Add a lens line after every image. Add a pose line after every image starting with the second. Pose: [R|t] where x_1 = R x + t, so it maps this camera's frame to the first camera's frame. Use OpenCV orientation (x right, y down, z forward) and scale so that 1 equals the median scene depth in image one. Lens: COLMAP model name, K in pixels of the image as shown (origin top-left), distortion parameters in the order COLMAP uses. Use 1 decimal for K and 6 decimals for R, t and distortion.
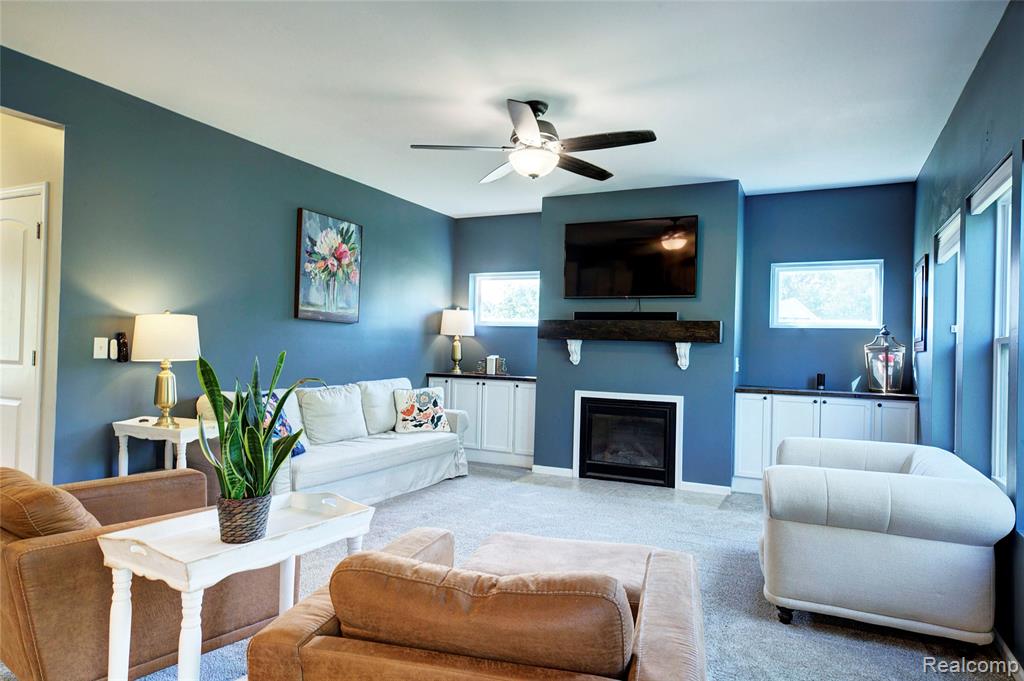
lens RADIAL K [[640.4, 0, 507.4], [0, 640.4, 341.2], [0, 0, 1]] dist [-0.005807, 0.009581]
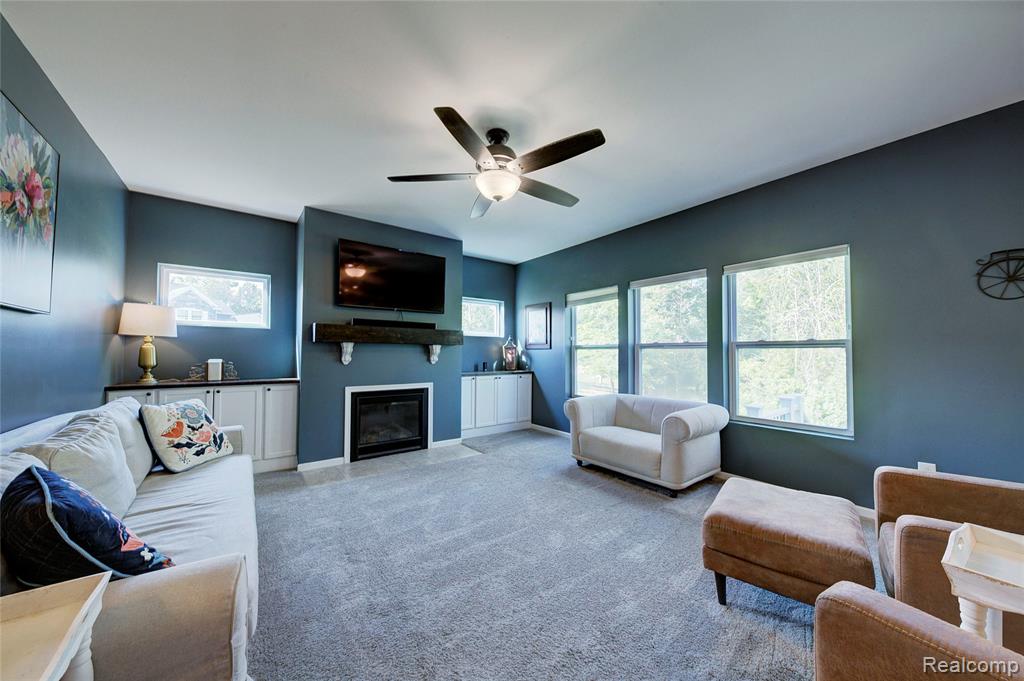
lens RADIAL K [[353.5, 0, 505.6], [0, 353.5, 342.9], [0, 0, 1]] dist [-0.001724, -0.002858]
pose [[0.438613, 0.000254, 0.898676, -0.420907], [-0.003823, 0.999991, 0.001584, -0.004697], [-0.898668, -0.004130, 0.438610, 0.592274]]
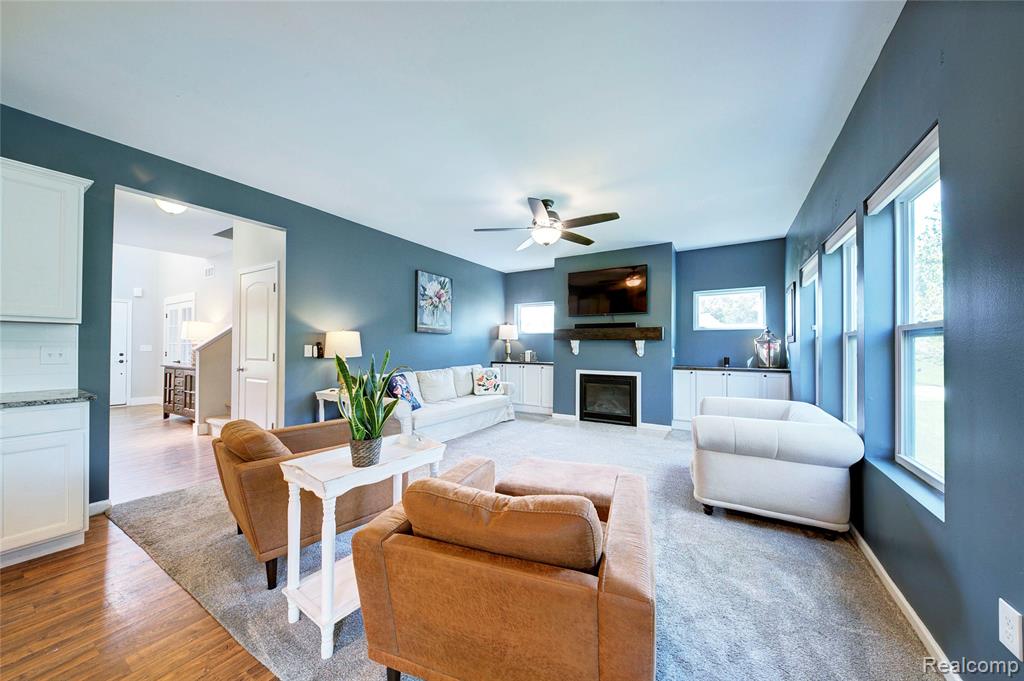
lens RADIAL K [[353.5, 0, 509.1], [0, 353.5, 343.9], [0, 0, 1]] dist [-0.001724, -0.002858]
pose [[0.995552, -0.023094, -0.091340, 0.018770], [0.023364, 0.999725, 0.001887, 0.001900], [0.091271, -0.004012, 0.995818, 0.049677]]
